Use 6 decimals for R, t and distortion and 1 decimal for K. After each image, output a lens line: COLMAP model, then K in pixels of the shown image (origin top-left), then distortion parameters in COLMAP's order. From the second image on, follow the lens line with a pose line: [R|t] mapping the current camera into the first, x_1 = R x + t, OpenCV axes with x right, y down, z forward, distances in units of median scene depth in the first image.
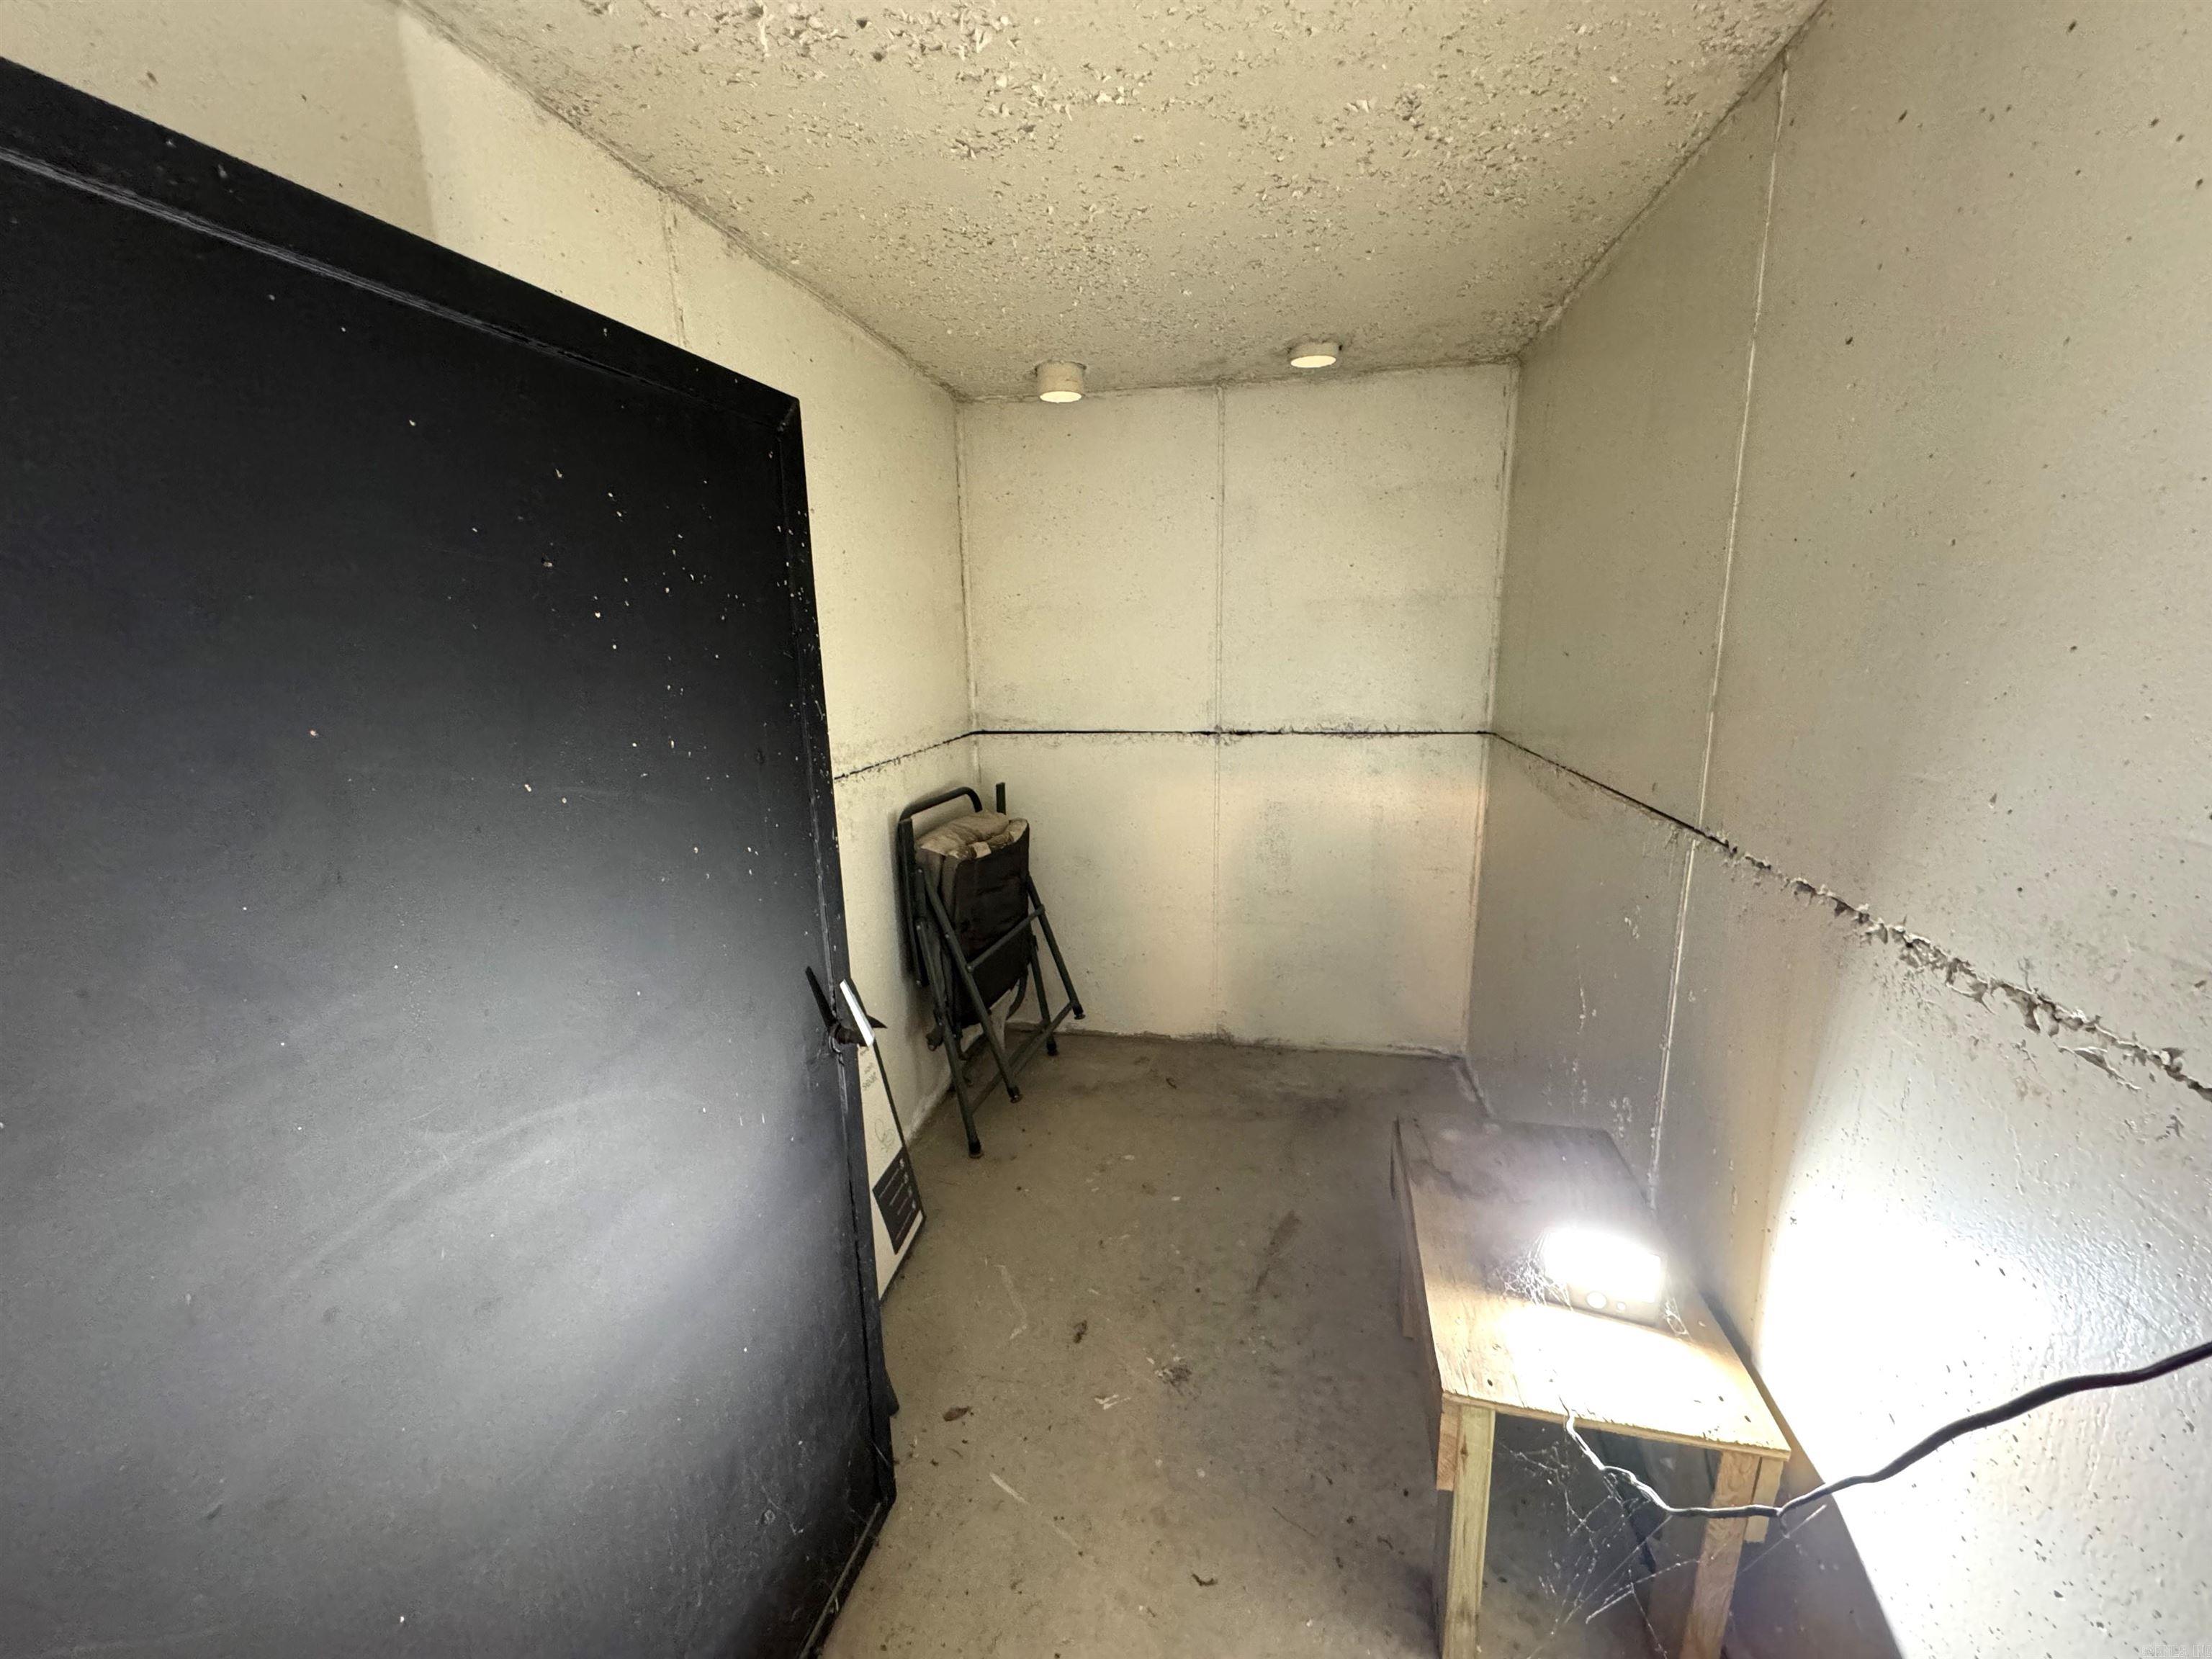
lens RADIAL K [[882.7, 0, 1101.9], [0, 882.7, 829.1], [0, 0, 1]] dist [-0.002123, -0.000257]
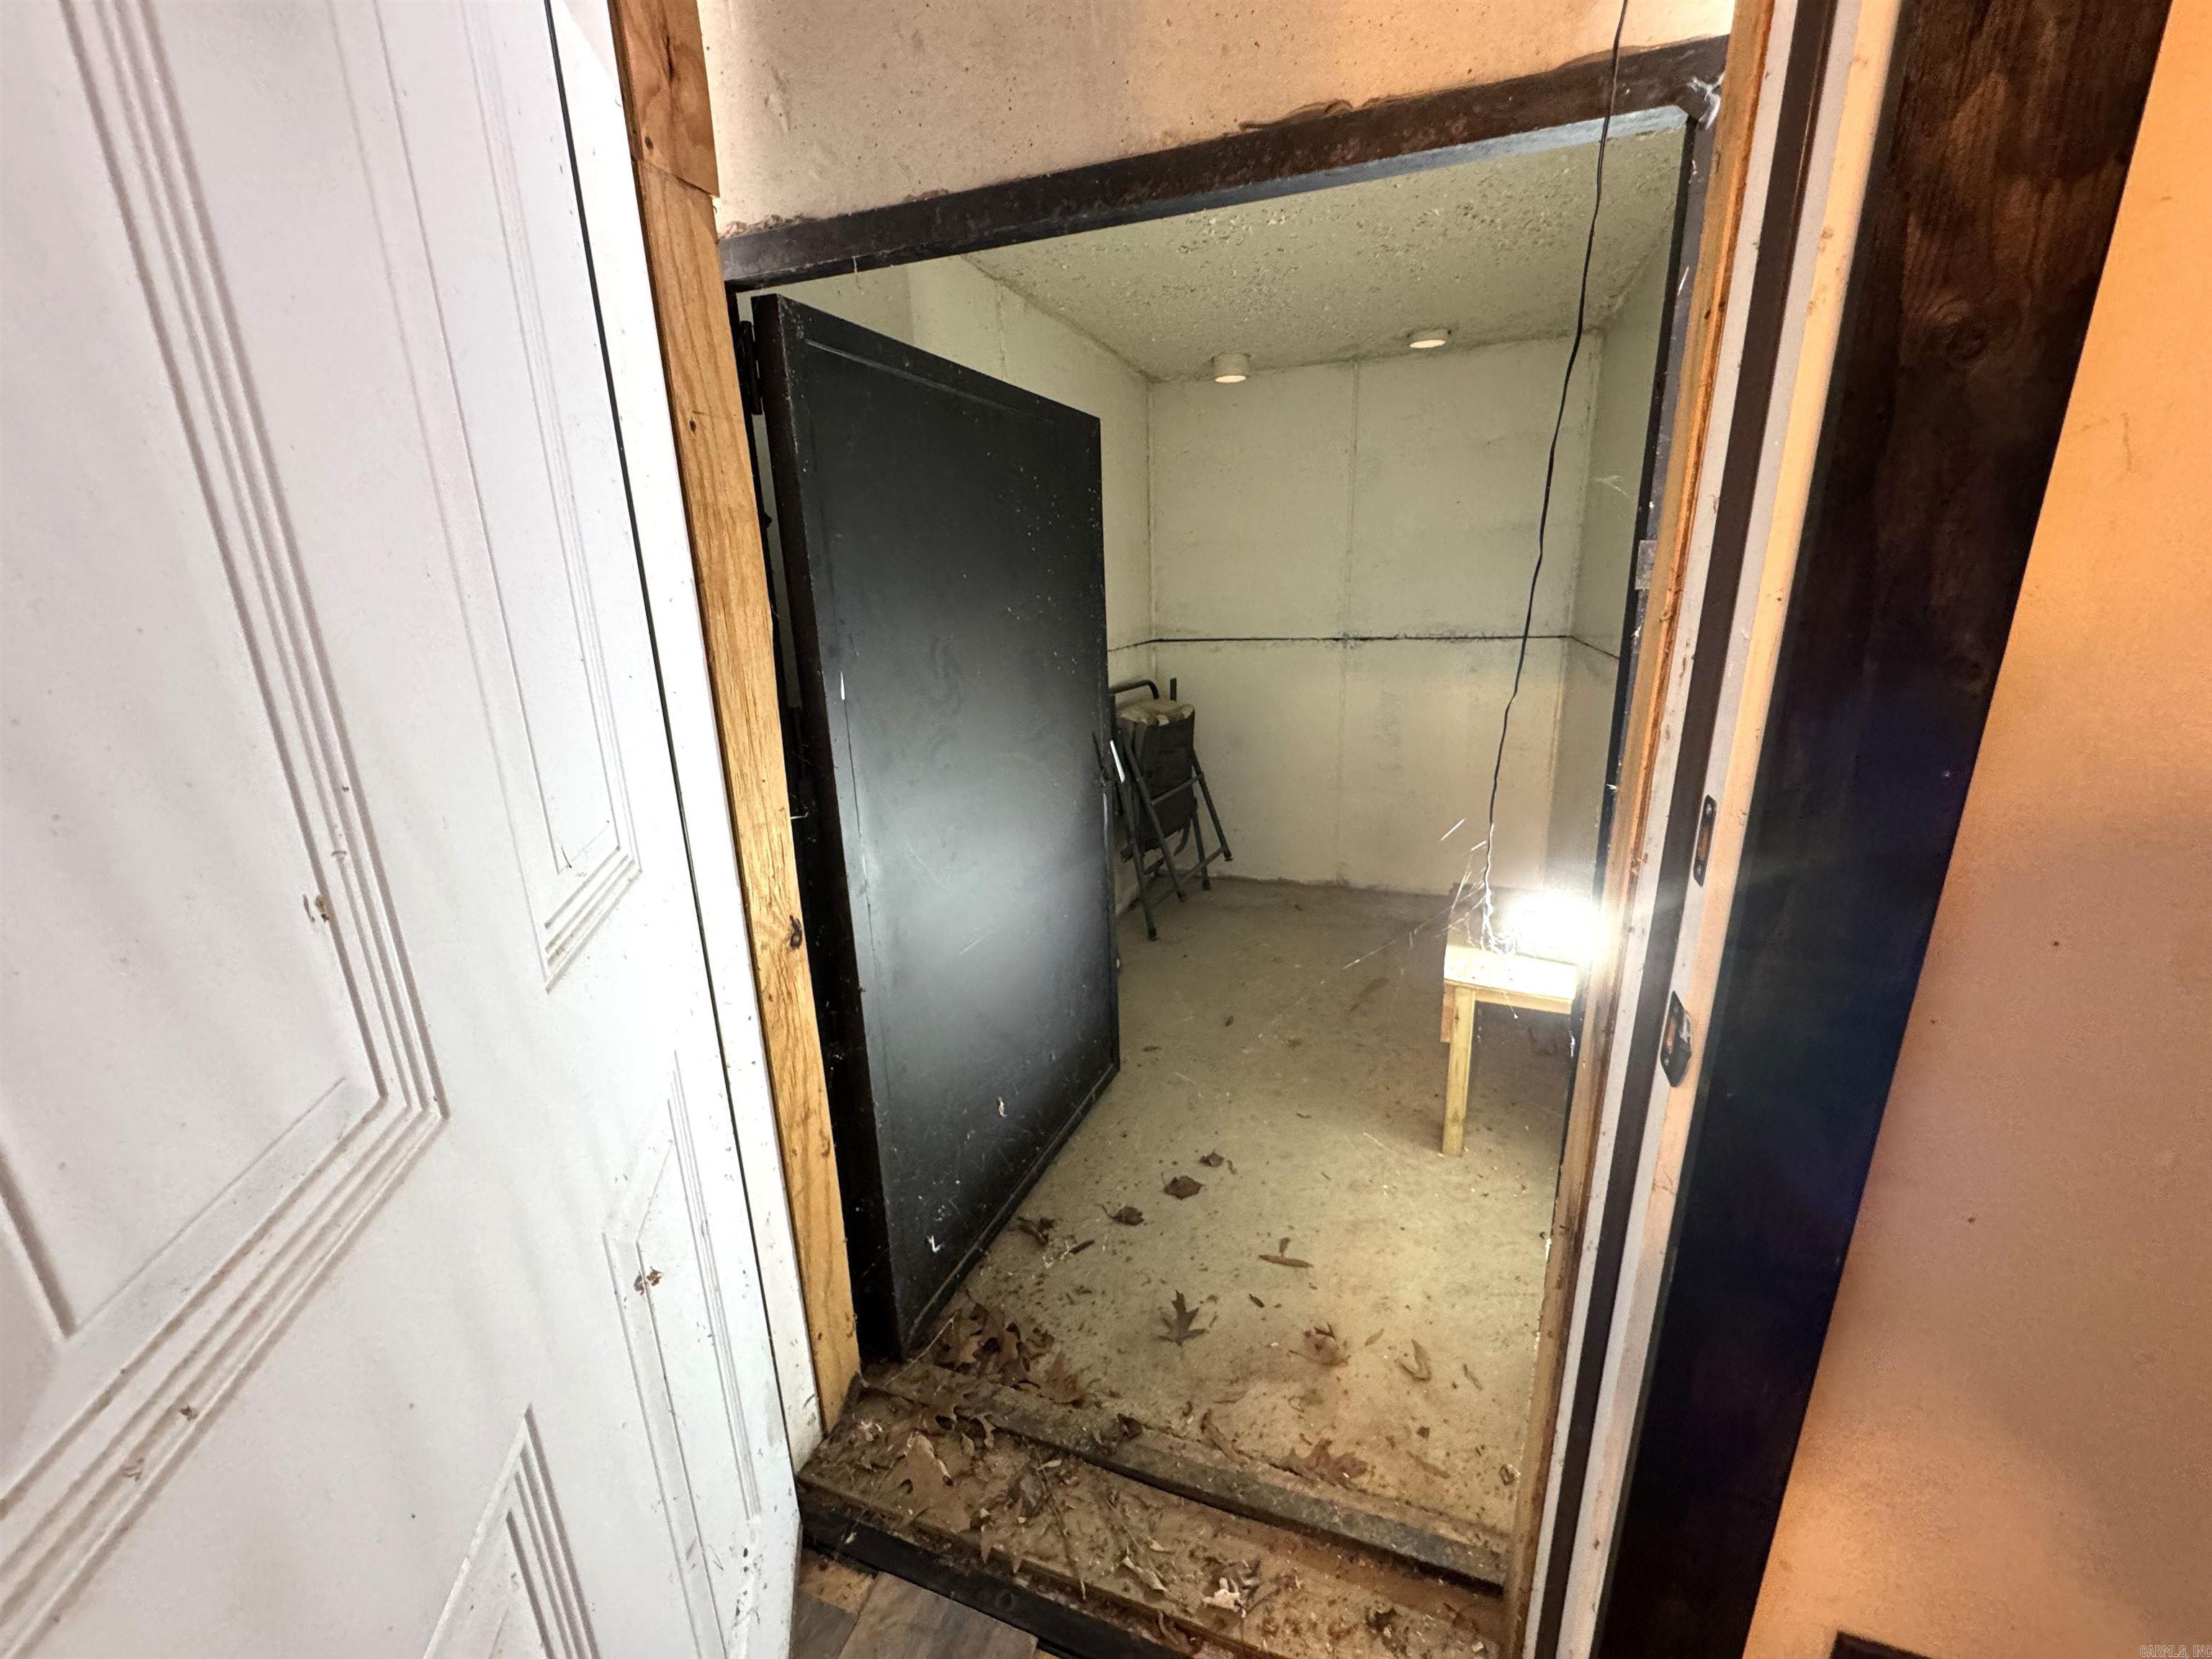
lens RADIAL K [[878.5, 0, 1106.7], [0, 878.5, 827.1], [0, 0, 1]] dist [-0.002689, 0.000133]
pose [[0.988075, 0.030587, -0.150907, -0.011236], [-0.022182, 0.998124, 0.057069, 0.118127], [0.152369, -0.053041, 0.986899, -0.385834]]
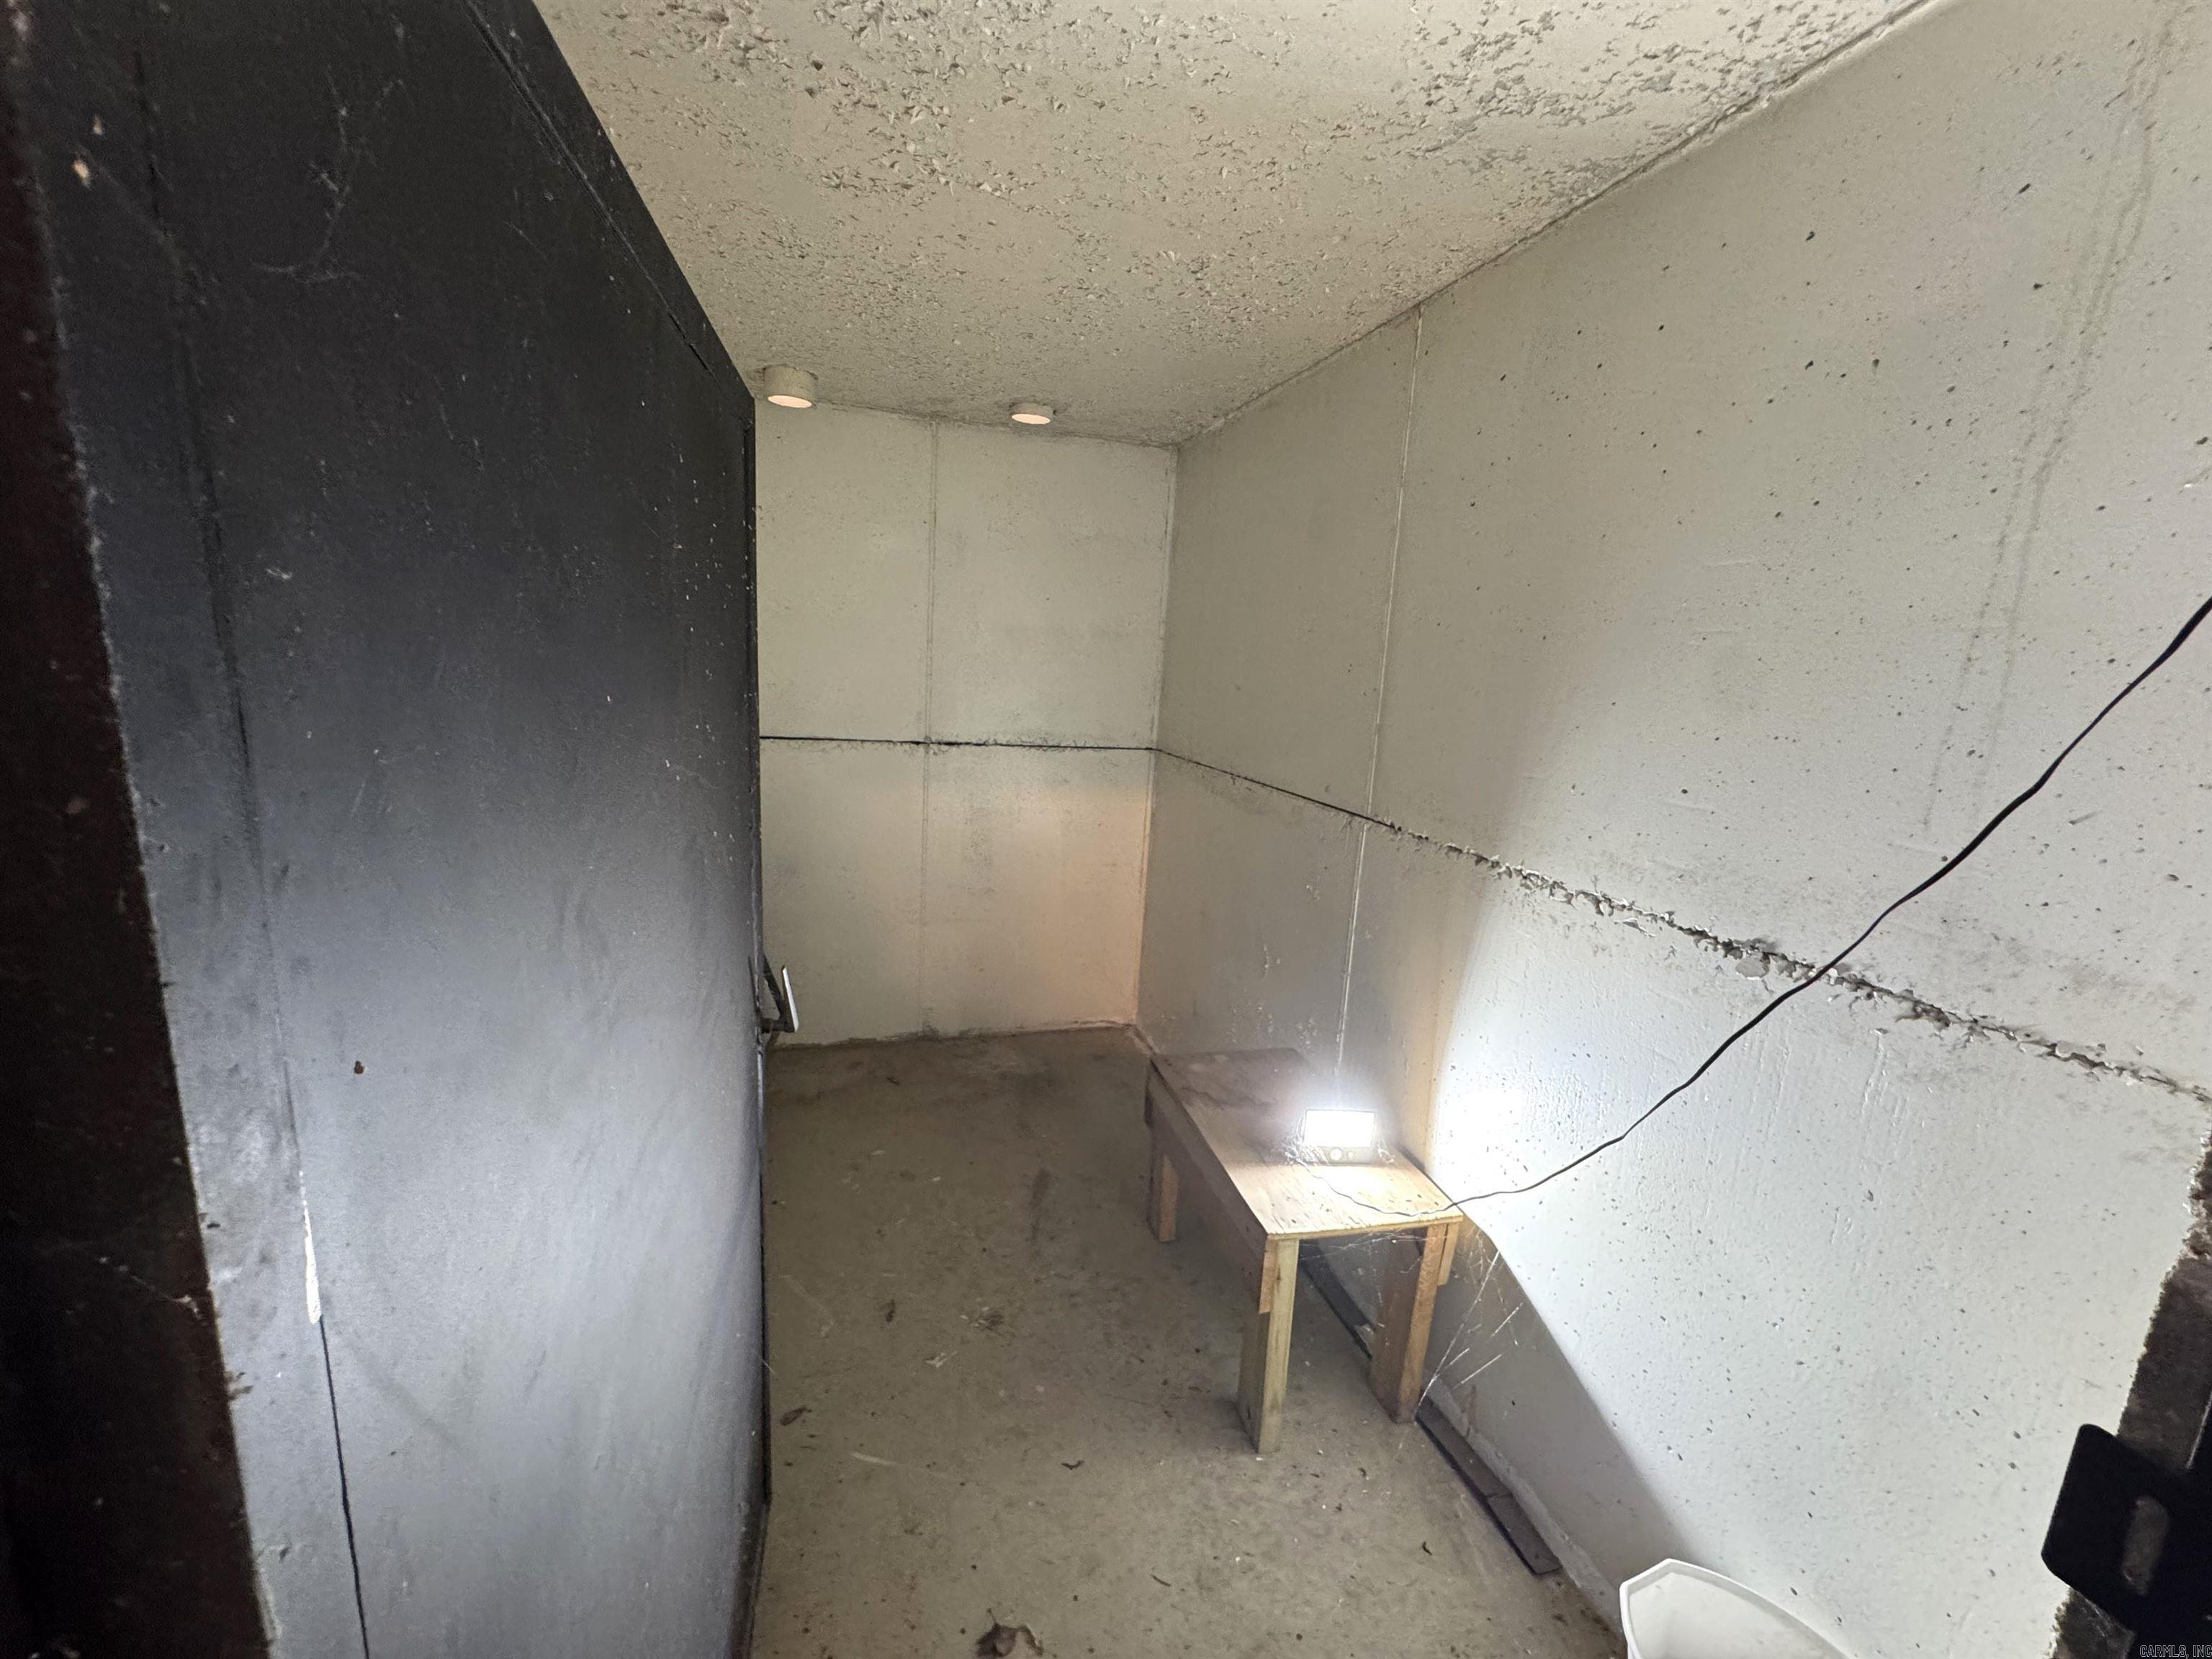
lens RADIAL K [[882.3, 0, 1106.0], [0, 882.3, 829.5], [0, 0, 1]] dist [-0.003229, 0.000063]
pose [[0.885318, -0.015733, 0.464720, -0.208624], [0.024717, 0.999607, -0.013247, 0.016838], [-0.464329, 0.023215, 0.885359, -0.039508]]
